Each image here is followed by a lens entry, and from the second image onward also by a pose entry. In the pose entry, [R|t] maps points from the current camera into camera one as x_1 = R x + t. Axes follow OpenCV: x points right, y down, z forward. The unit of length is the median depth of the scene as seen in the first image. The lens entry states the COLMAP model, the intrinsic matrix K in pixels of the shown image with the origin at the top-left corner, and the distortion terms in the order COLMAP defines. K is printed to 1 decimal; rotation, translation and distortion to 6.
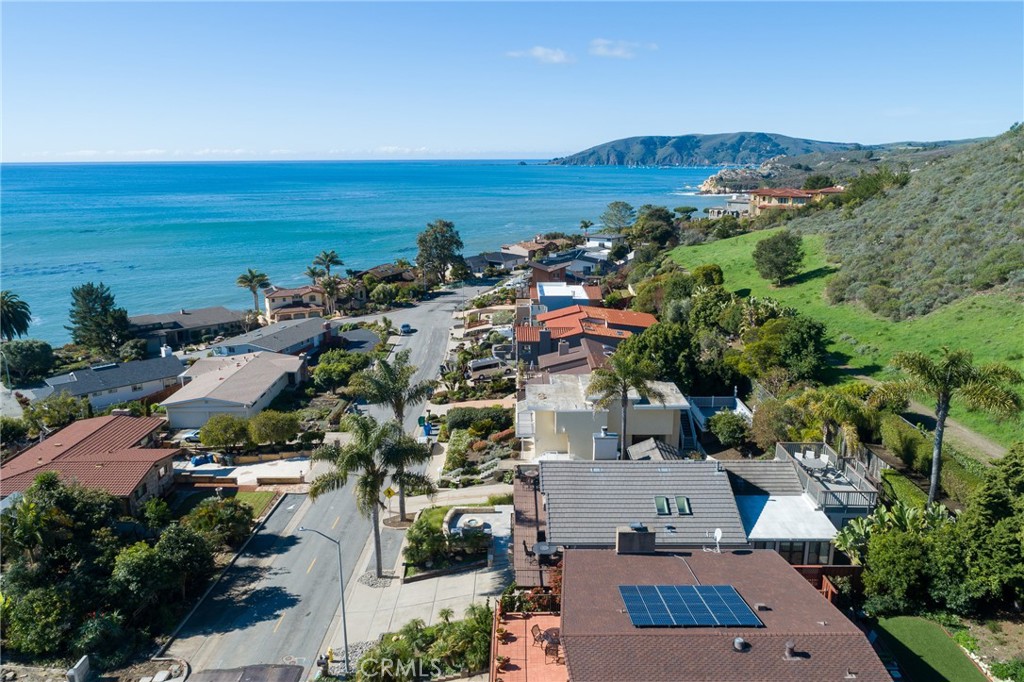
lens RADIAL K [[731.0, 0, 509.9], [0, 731.0, 331.9], [0, 0, 1]] dist [-0.006738, 0.006829]
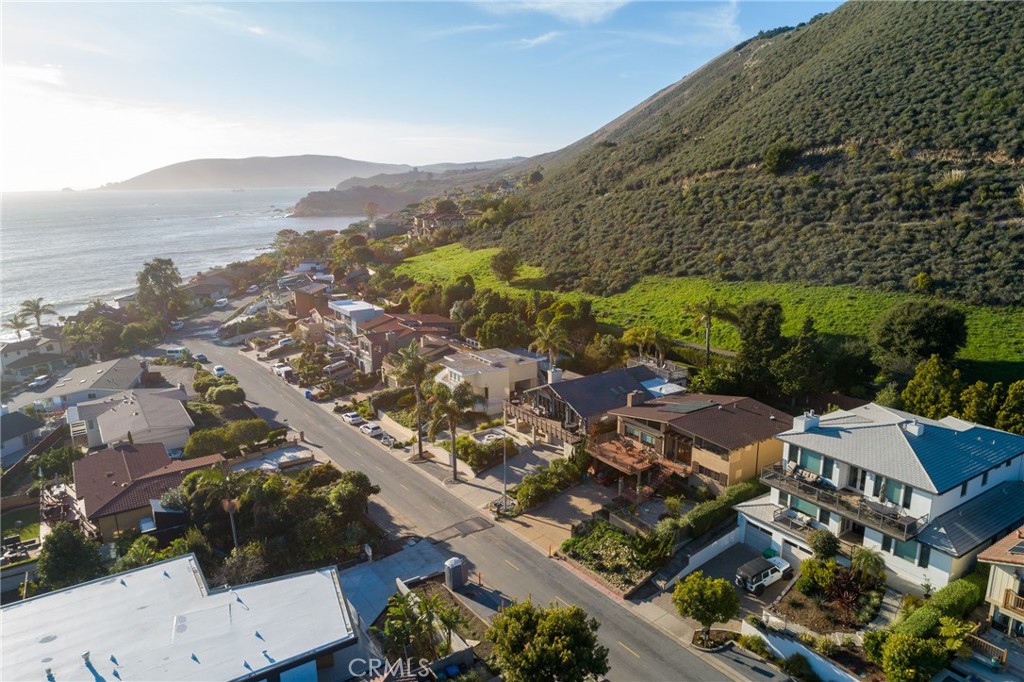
lens RADIAL K [[697.2, 0, 512.0], [0, 697.2, 341.0], [0, 0, 1]] dist [0.005082, 0.000732]
pose [[0.834296, -0.139514, 0.533372, -0.243678], [0.142220, 0.989170, 0.036278, -0.001704], [-0.532657, 0.045590, 0.845102, -0.108087]]
